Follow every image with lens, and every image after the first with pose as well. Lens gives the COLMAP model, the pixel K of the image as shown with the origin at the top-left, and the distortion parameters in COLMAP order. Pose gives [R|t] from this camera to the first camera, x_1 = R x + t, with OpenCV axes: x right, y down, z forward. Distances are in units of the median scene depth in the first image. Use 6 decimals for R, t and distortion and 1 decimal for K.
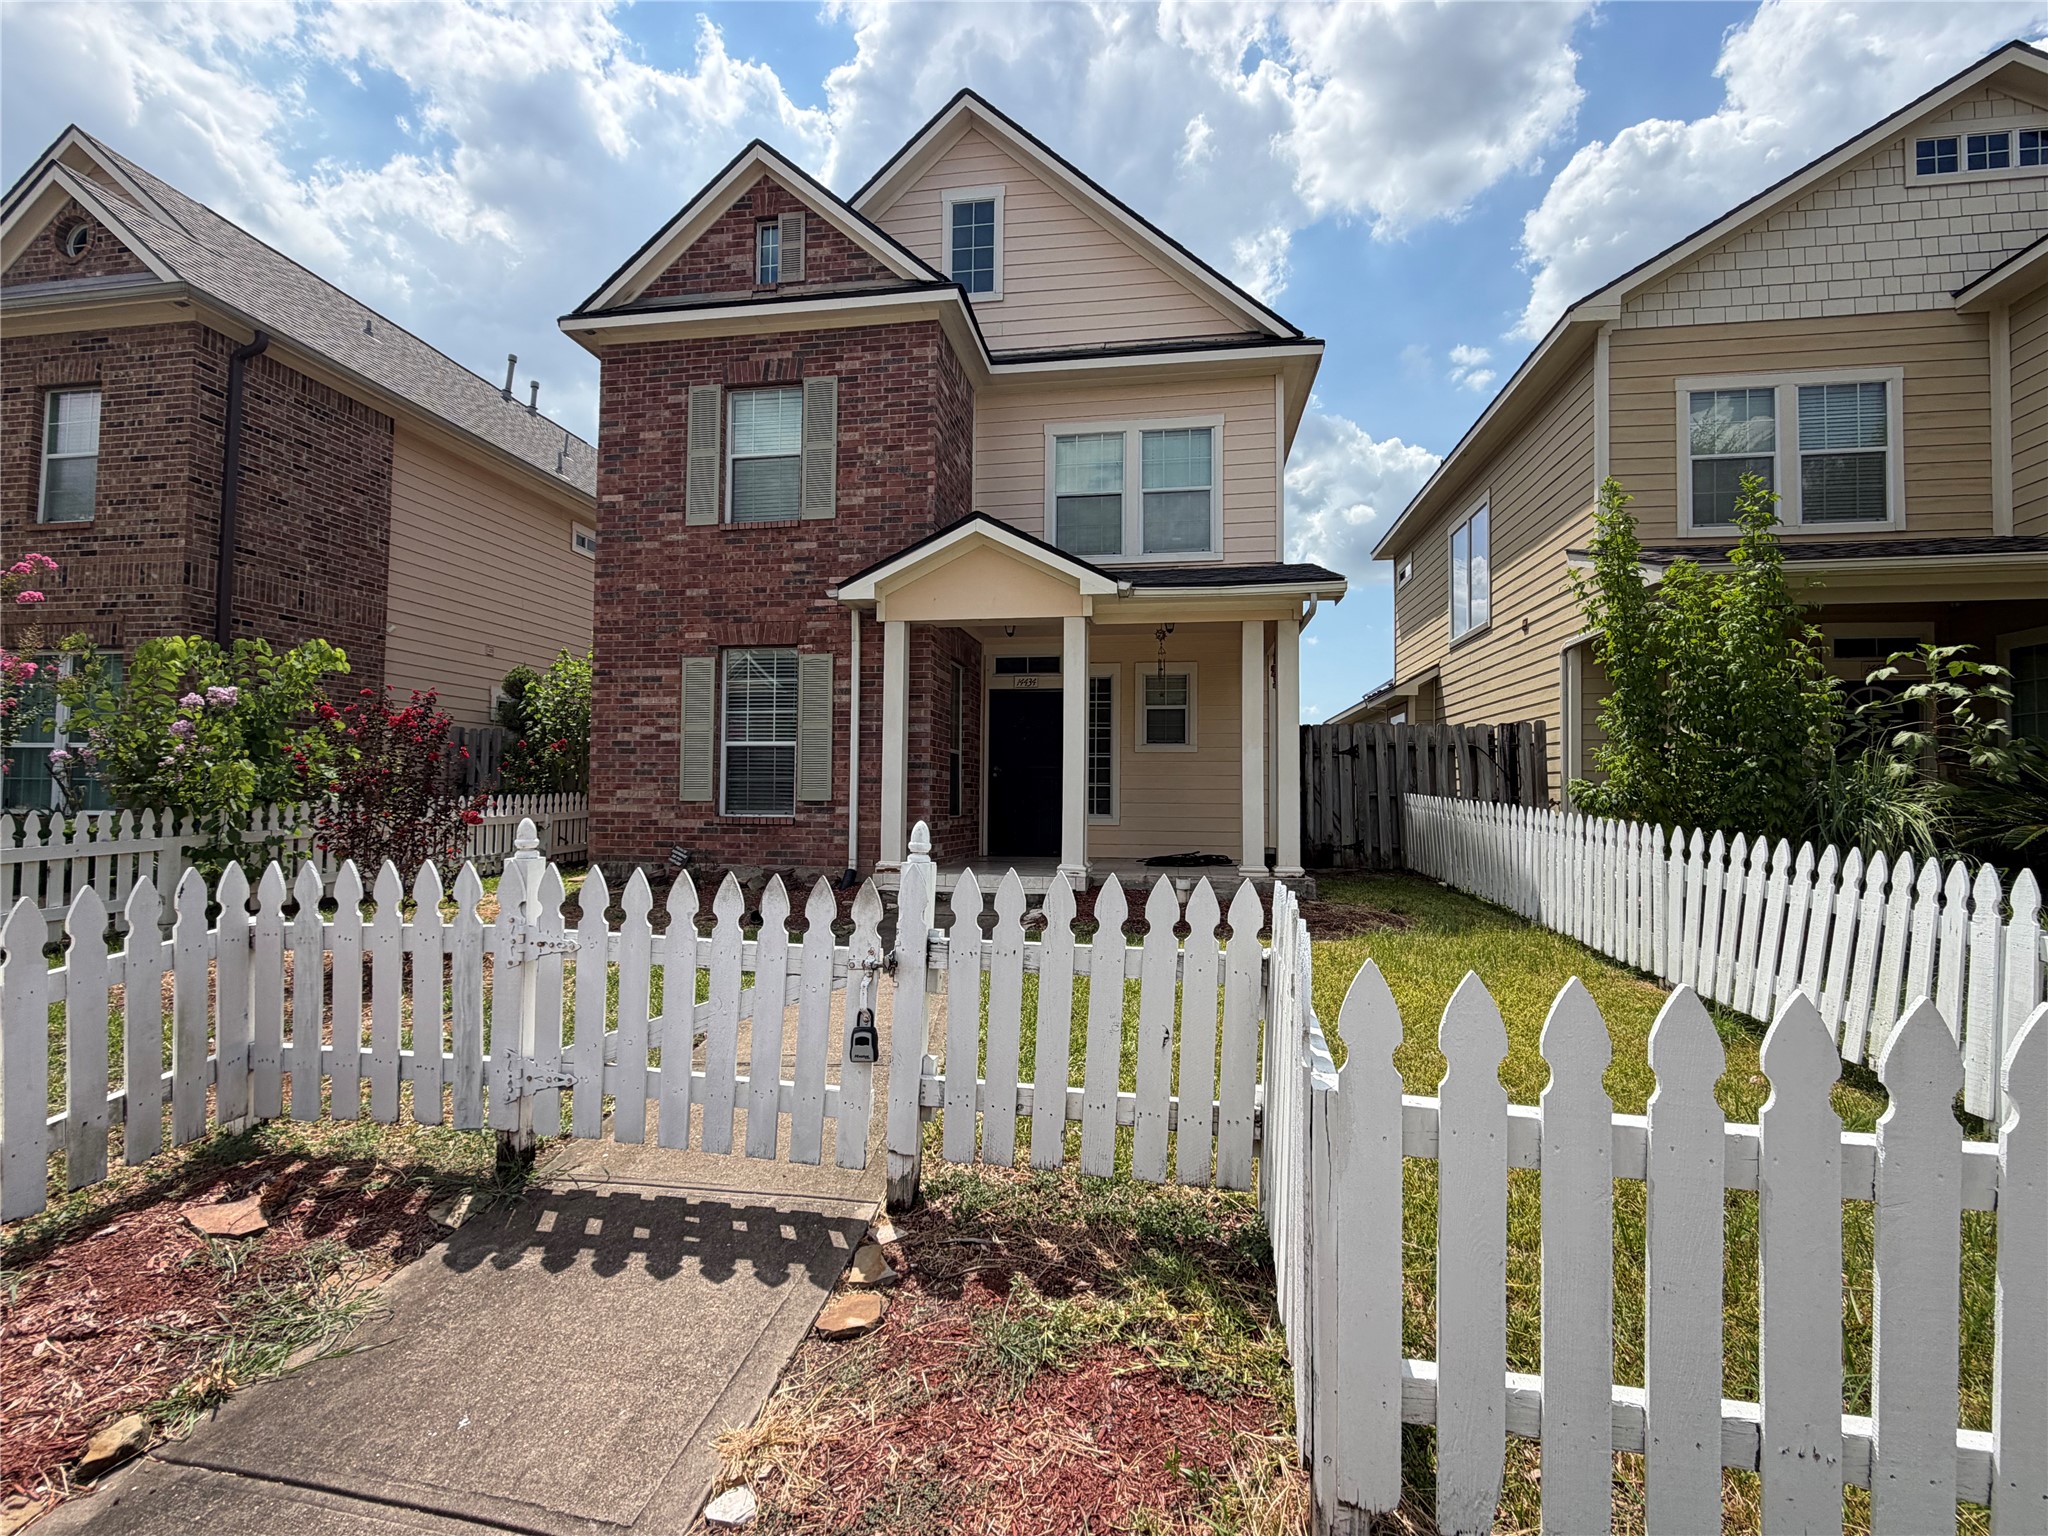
lens RADIAL K [[894.6, 0, 1024.3], [0, 894.6, 761.0], [0, 0, 1]] dist [0.001027, -0.000048]
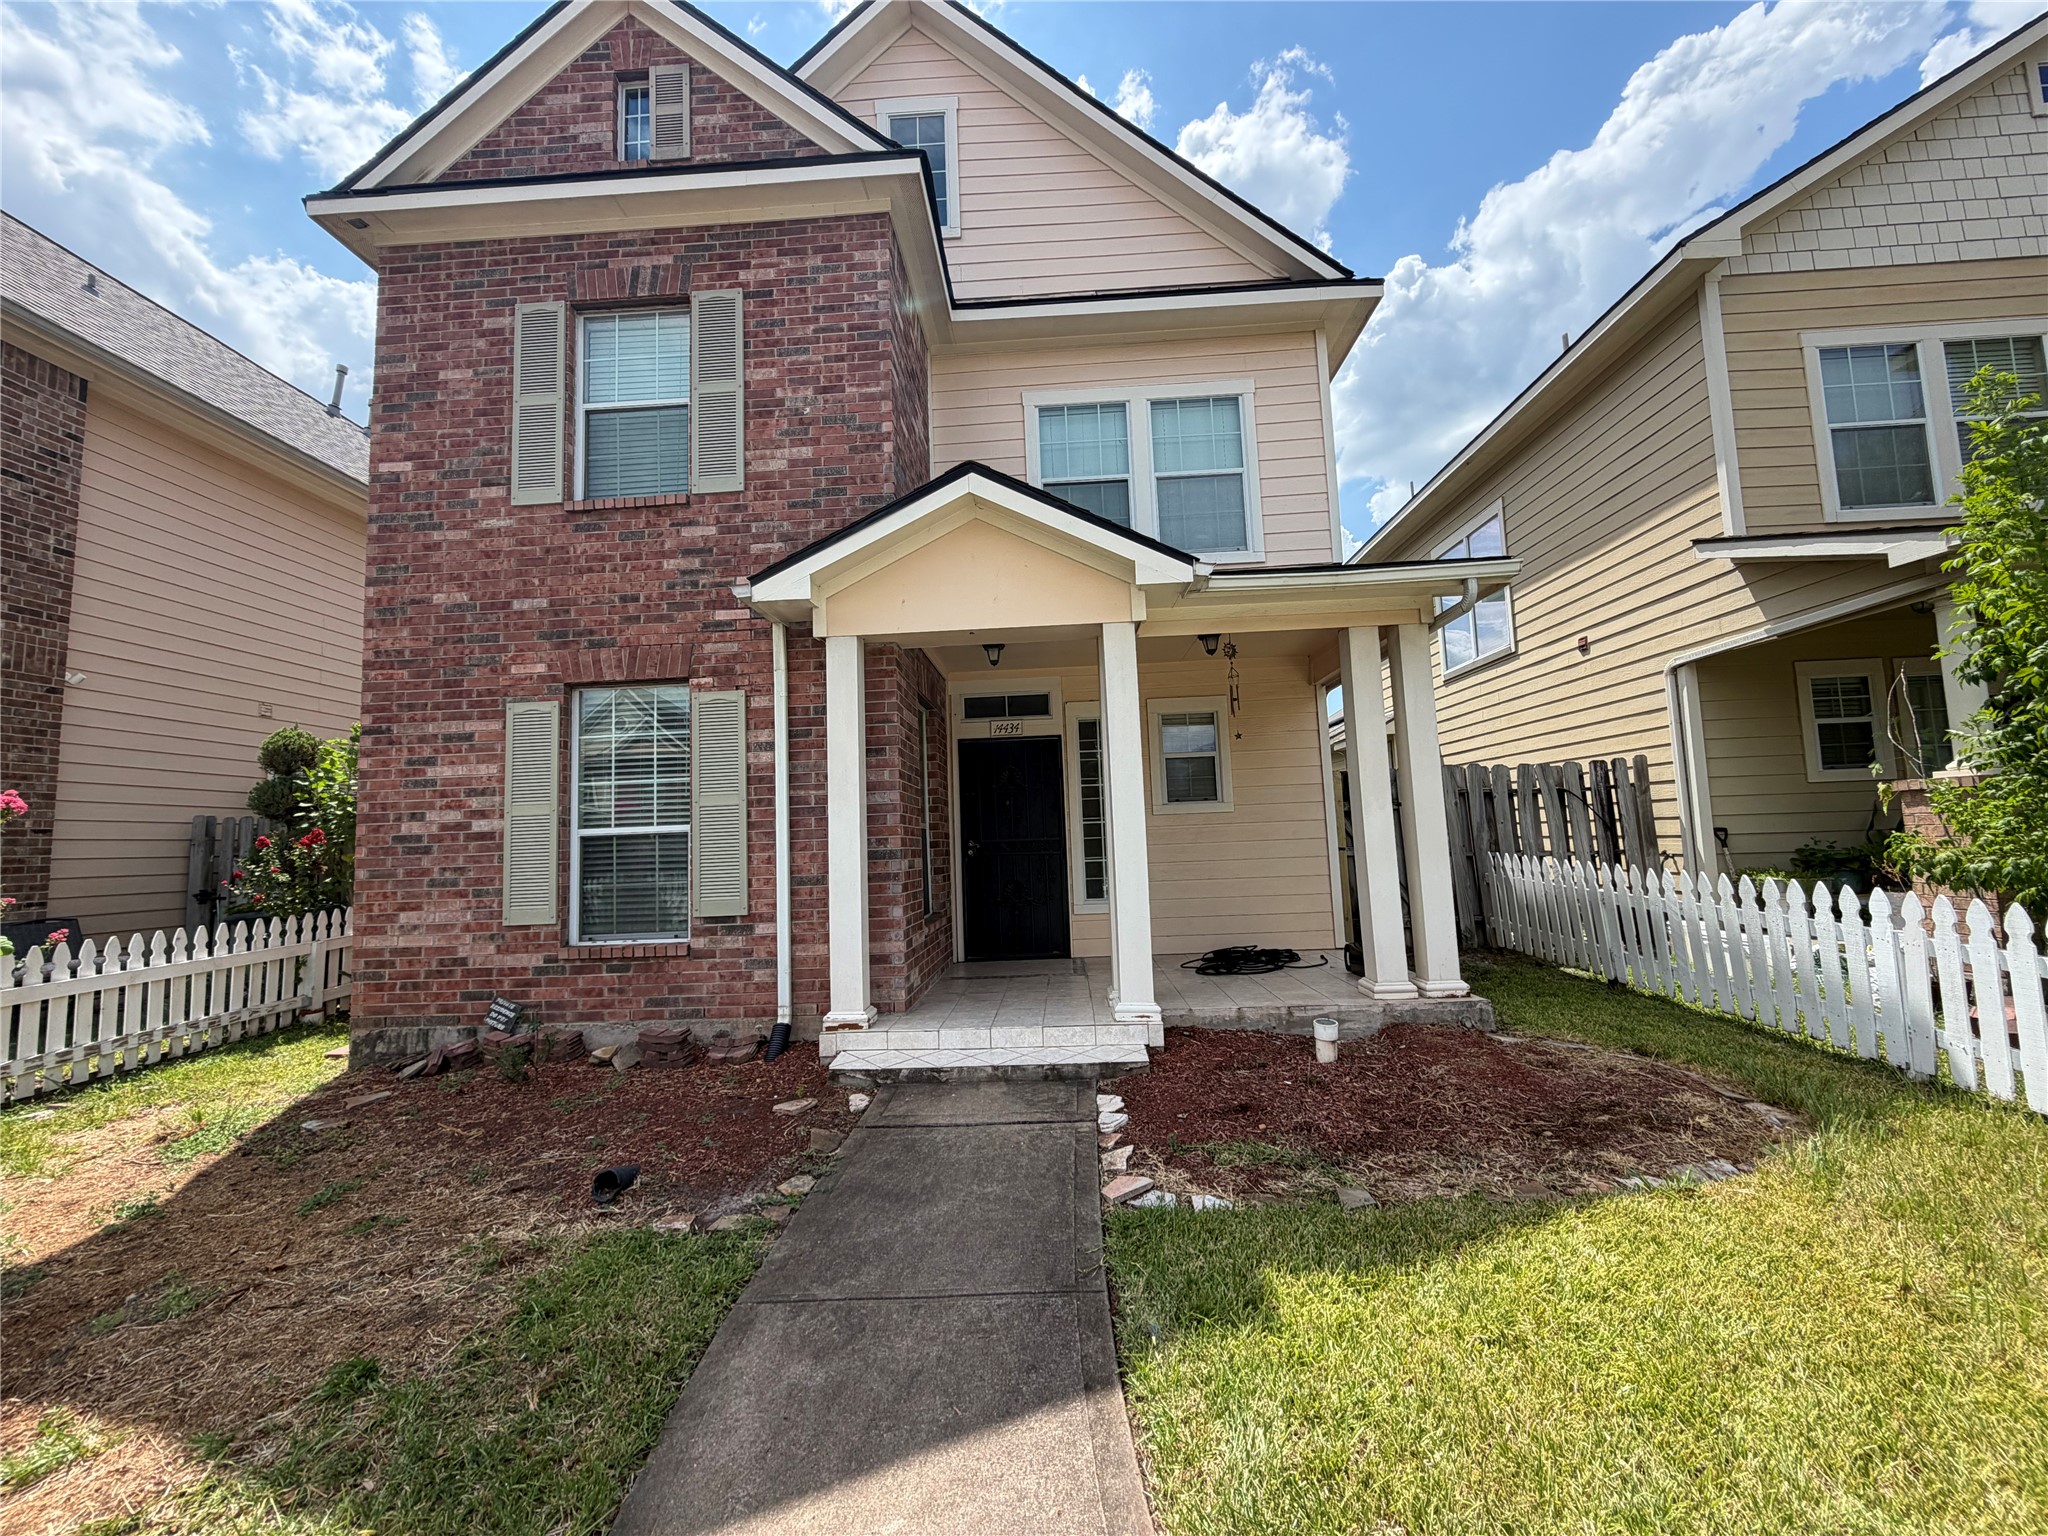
lens RADIAL K [[815.2, 0, 1020.0], [0, 815.2, 762.9], [0, 0, 1]] dist [-0.000255, -0.000080]
pose [[0.992318, -0.034904, 0.118684, -0.083203], [0.041447, 0.997728, -0.053113, -0.025184], [-0.116560, 0.057624, 0.991511, 0.371031]]
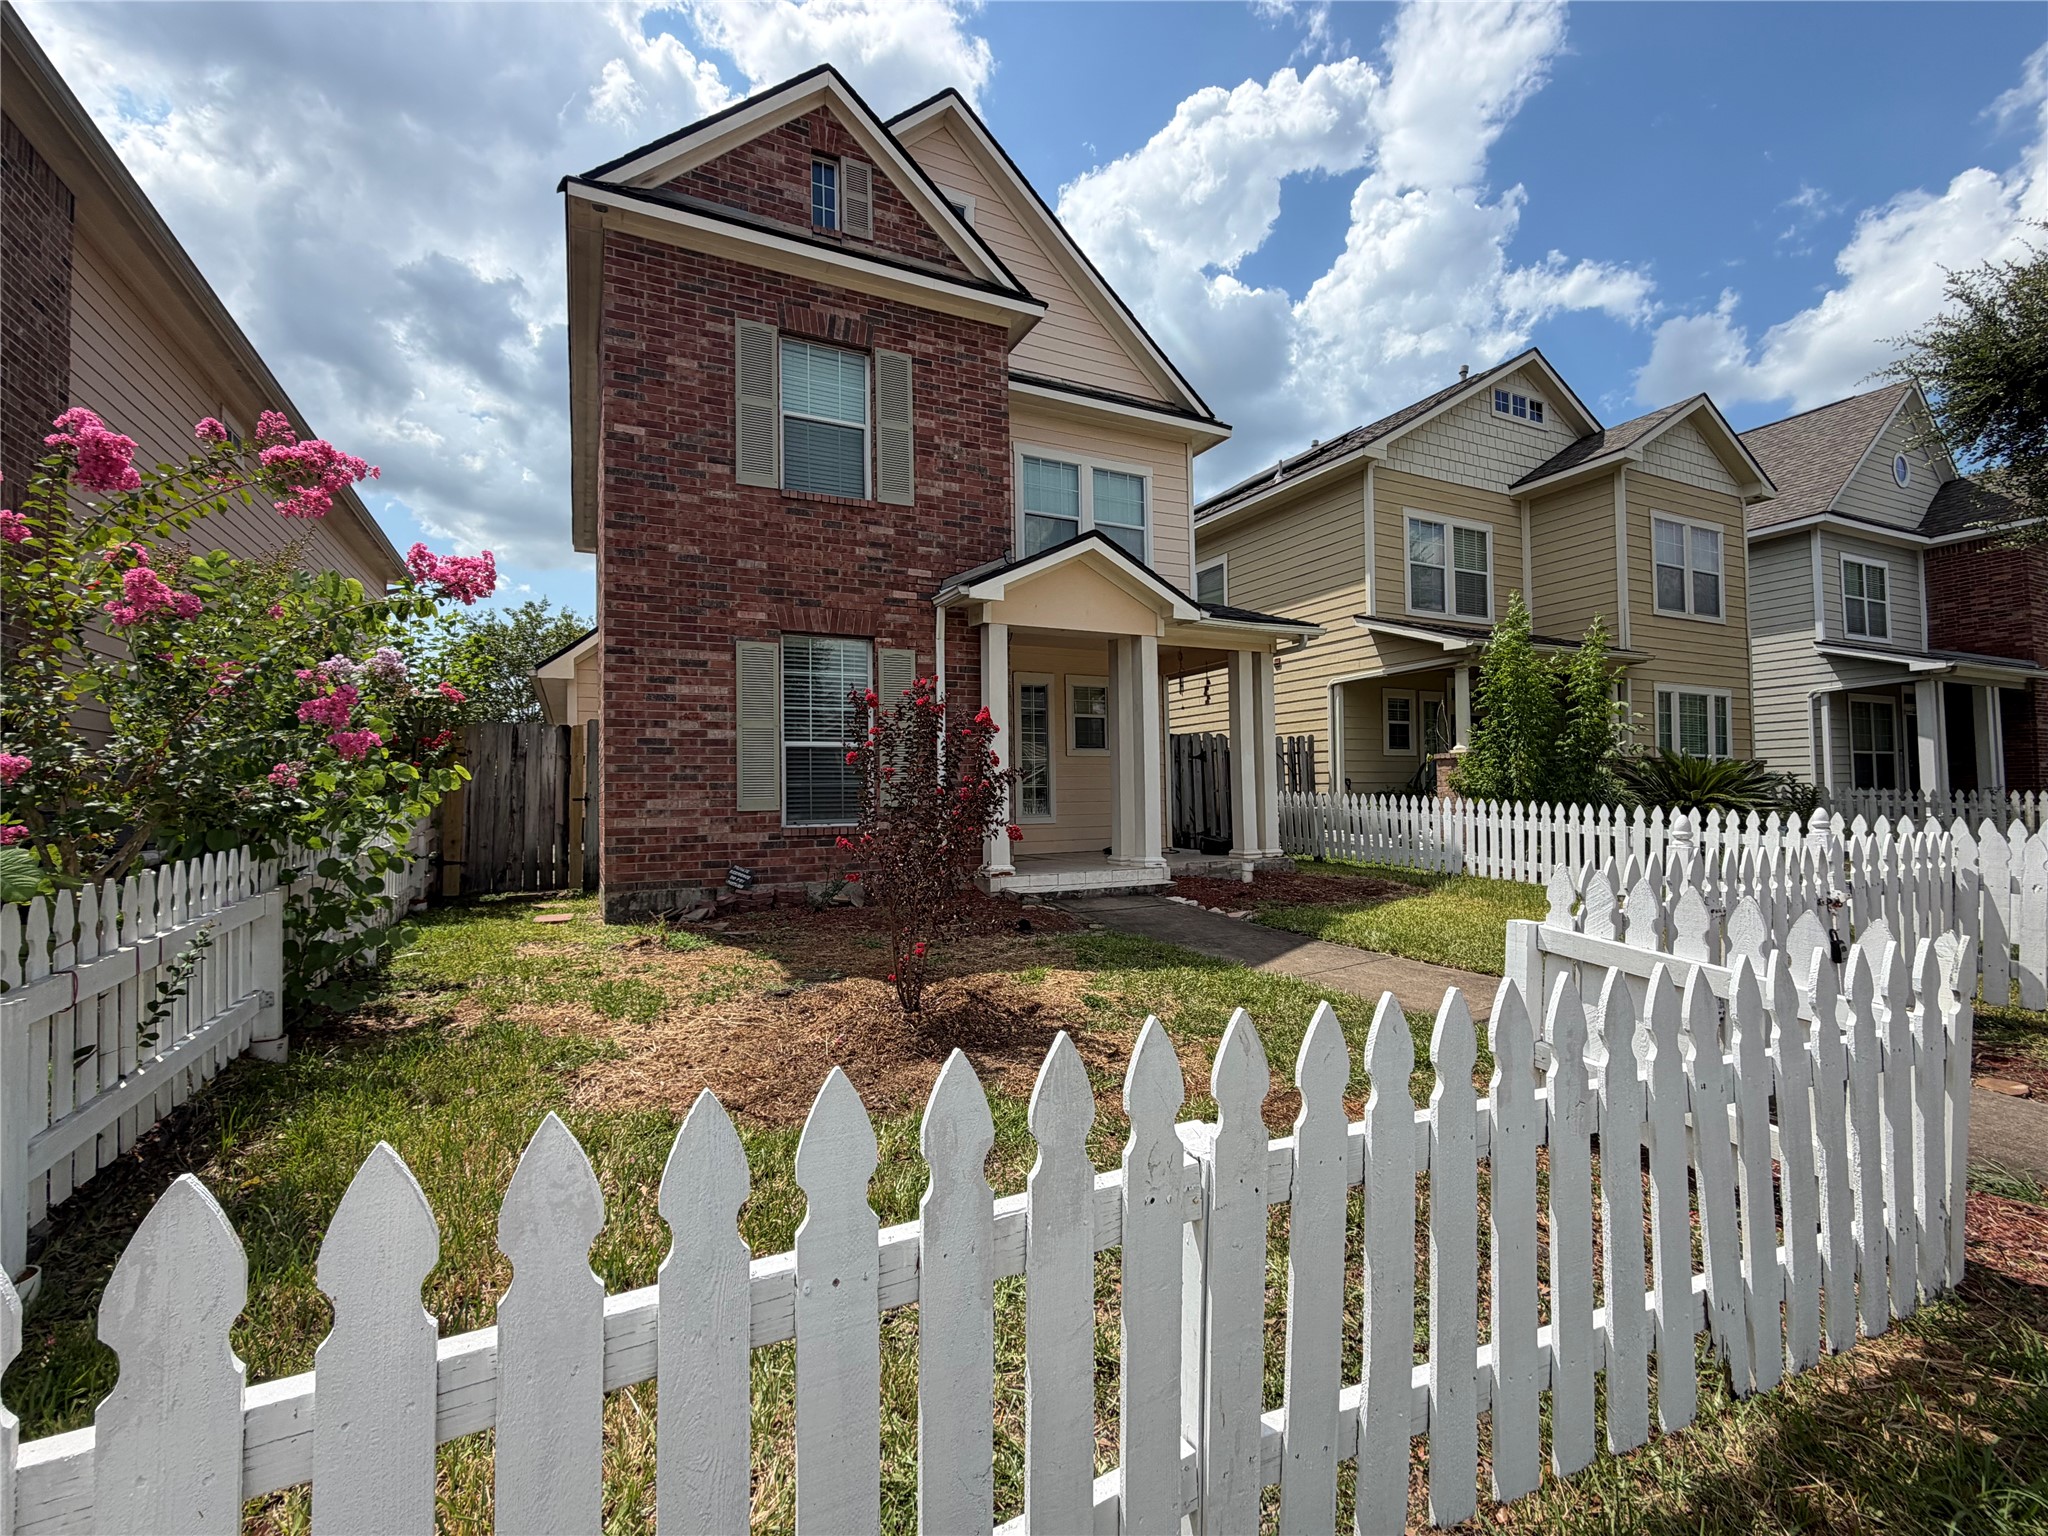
lens RADIAL K [[894.6, 0, 1024.3], [0, 894.6, 761.0], [0, 0, 1]] dist [0.001027, -0.000048]
pose [[0.812241, 0.003348, 0.583313, -0.652373], [-0.003666, 0.999993, -0.000636, -0.002984], [-0.583311, -0.001621, 0.812247, 0.162083]]
